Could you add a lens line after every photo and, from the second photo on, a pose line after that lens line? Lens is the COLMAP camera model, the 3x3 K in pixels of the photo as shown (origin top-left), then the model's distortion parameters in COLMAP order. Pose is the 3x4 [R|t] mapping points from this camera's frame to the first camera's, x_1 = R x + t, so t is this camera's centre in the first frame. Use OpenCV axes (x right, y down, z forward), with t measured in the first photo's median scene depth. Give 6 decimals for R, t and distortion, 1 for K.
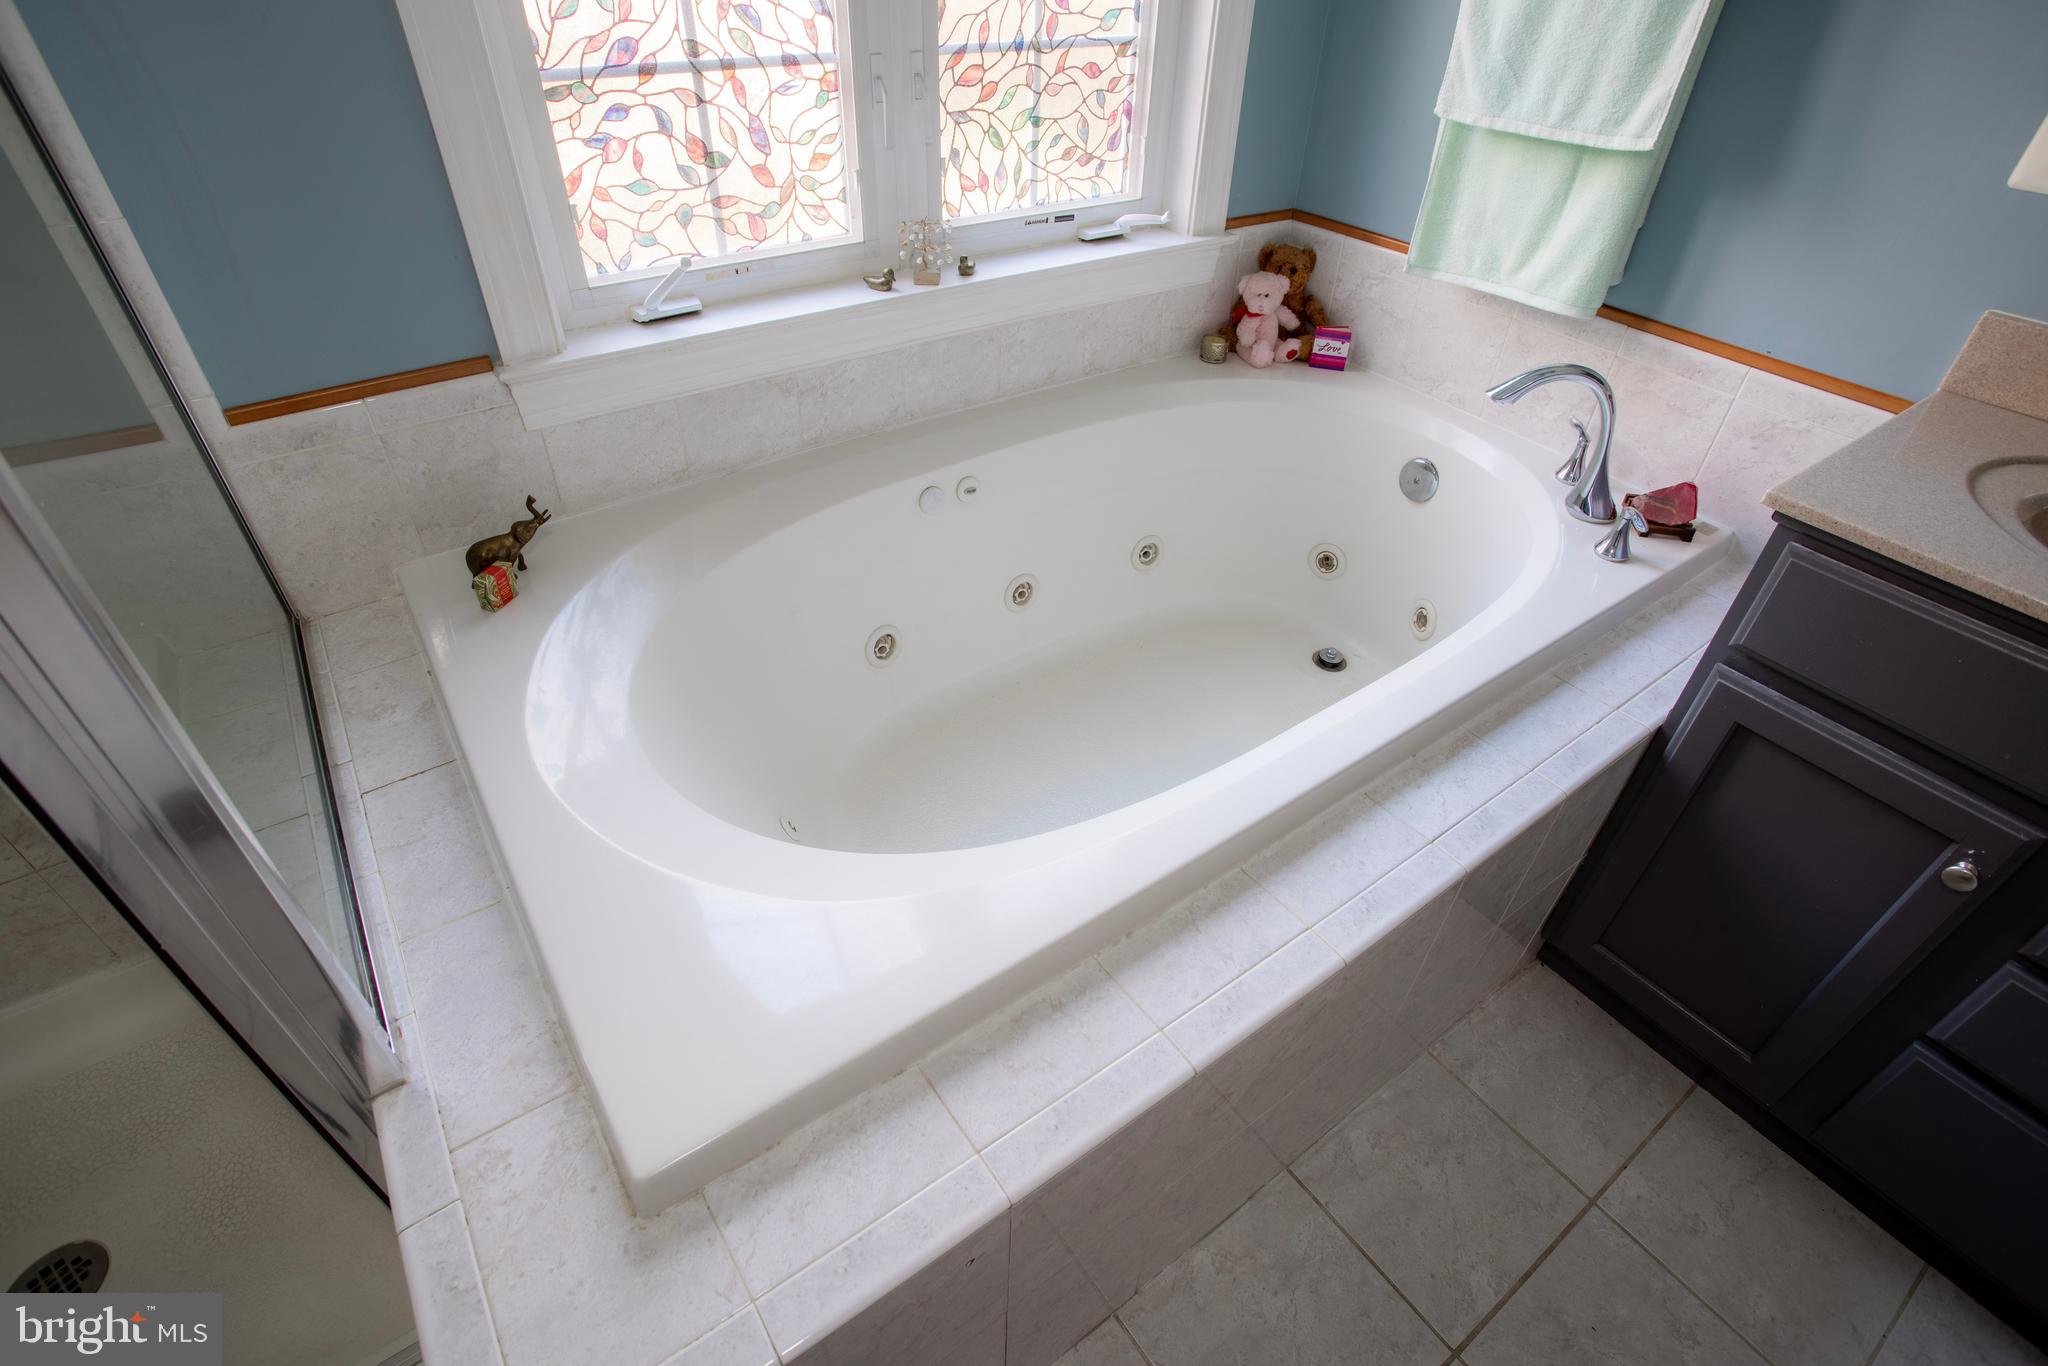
lens RADIAL K [[978.4, 0, 1025.6], [0, 978.4, 671.6], [0, 0, 1]] dist [-0.043749, 0.003623]
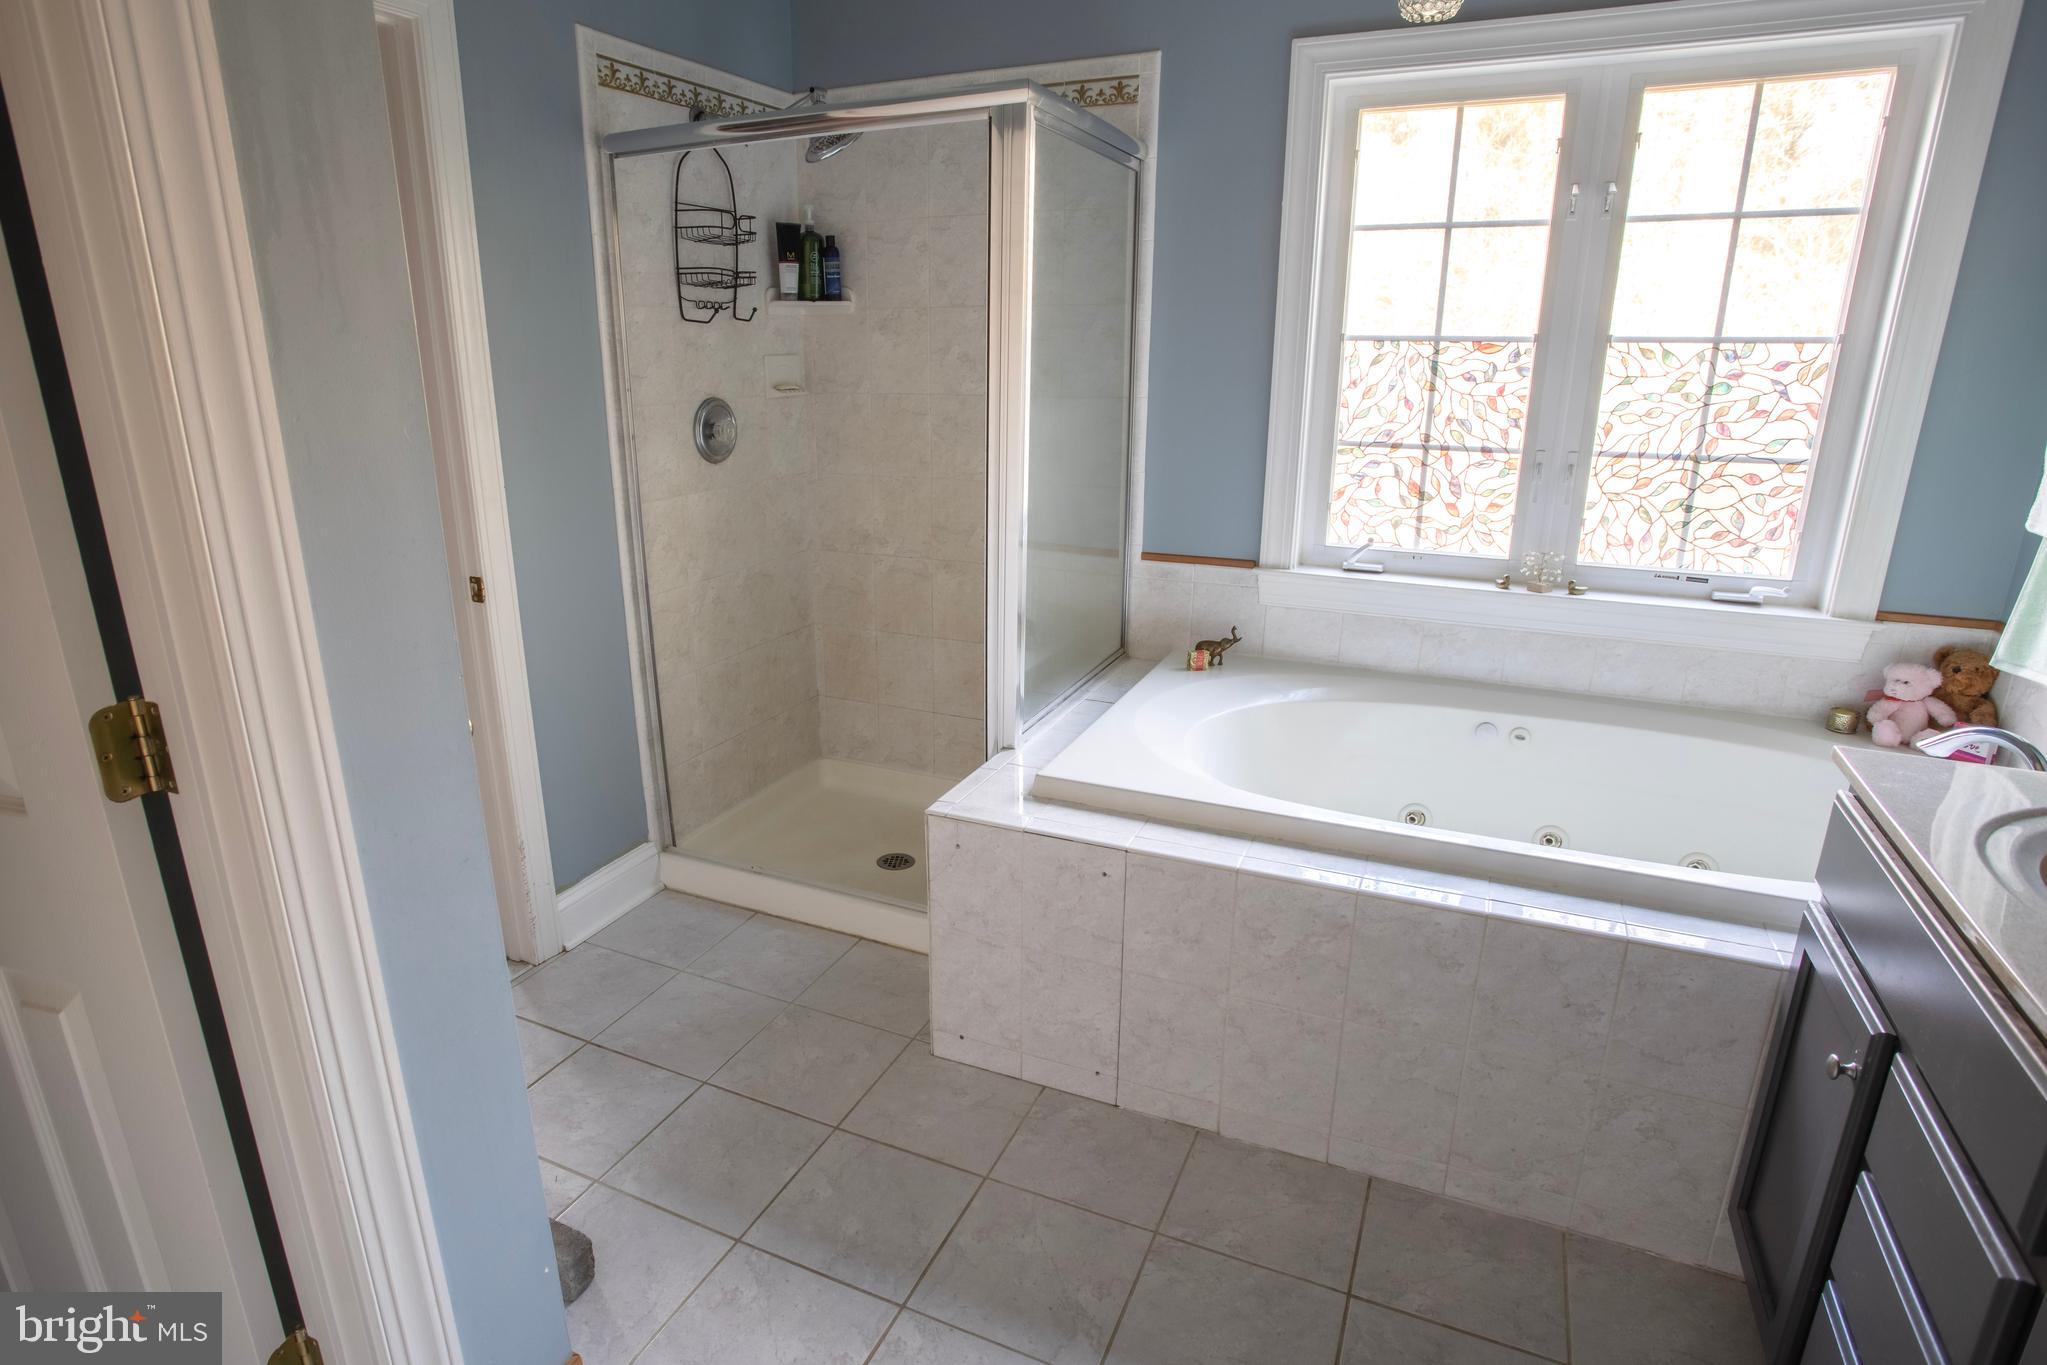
lens RADIAL K [[1100.3, 0, 1009.0], [0, 1100.3, 691.0], [0, 0, 1]] dist [-0.026934, 0.007812]
pose [[0.508286, 0.233572, -0.828909, 0.885001], [-0.531106, 0.842701, -0.088215, 0.288726], [0.677918, 0.485077, 0.552384, -0.364851]]
